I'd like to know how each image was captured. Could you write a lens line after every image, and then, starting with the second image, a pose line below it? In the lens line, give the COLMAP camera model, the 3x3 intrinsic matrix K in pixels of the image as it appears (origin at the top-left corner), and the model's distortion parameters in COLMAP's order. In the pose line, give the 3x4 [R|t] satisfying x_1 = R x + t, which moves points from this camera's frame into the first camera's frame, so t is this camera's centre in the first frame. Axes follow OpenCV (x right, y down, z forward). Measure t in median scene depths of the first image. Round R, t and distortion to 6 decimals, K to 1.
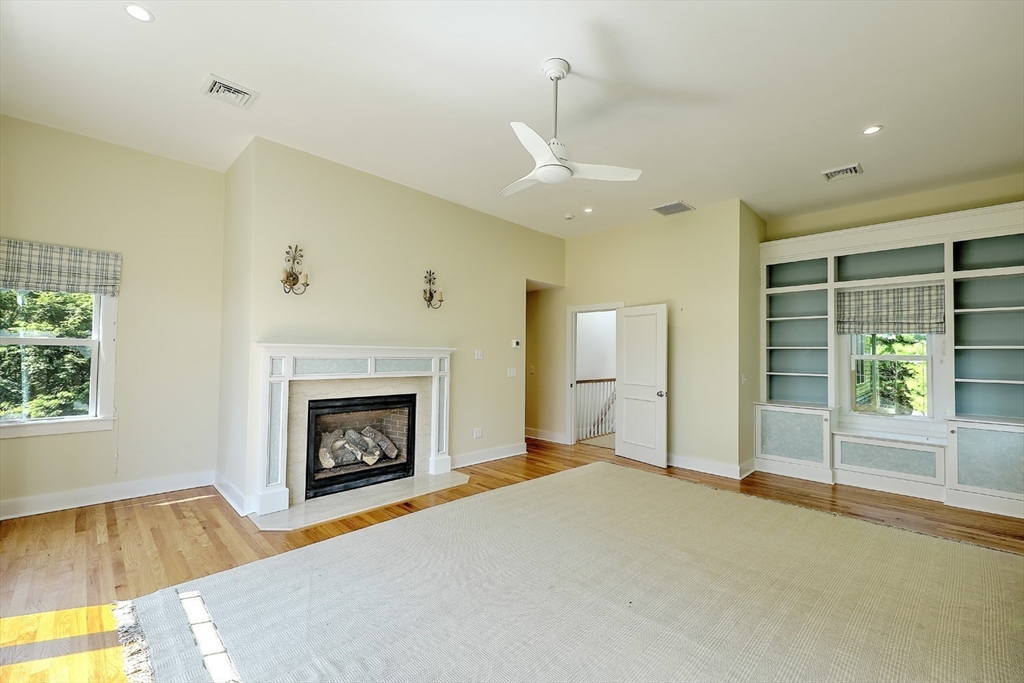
lens RADIAL K [[426.4, 0, 512.0], [0, 426.4, 341.5], [0, 0, 1]] dist [0.000458, -0.000571]
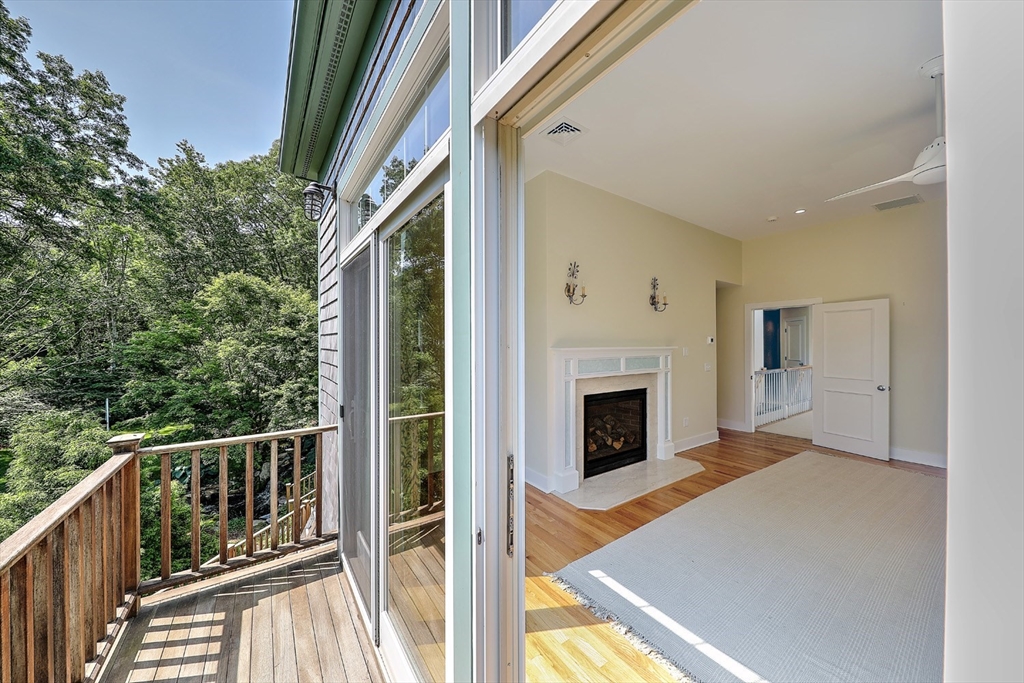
lens RADIAL K [[356.3, 0, 512.0], [0, 356.3, 341.5], [0, 0, 1]] dist [-0.000746, -0.000114]
pose [[0.982720, -0.014596, -0.184521, -0.399005], [0.019618, 0.999484, 0.025421, -0.030774], [0.184055, -0.028601, 0.982500, 0.011856]]
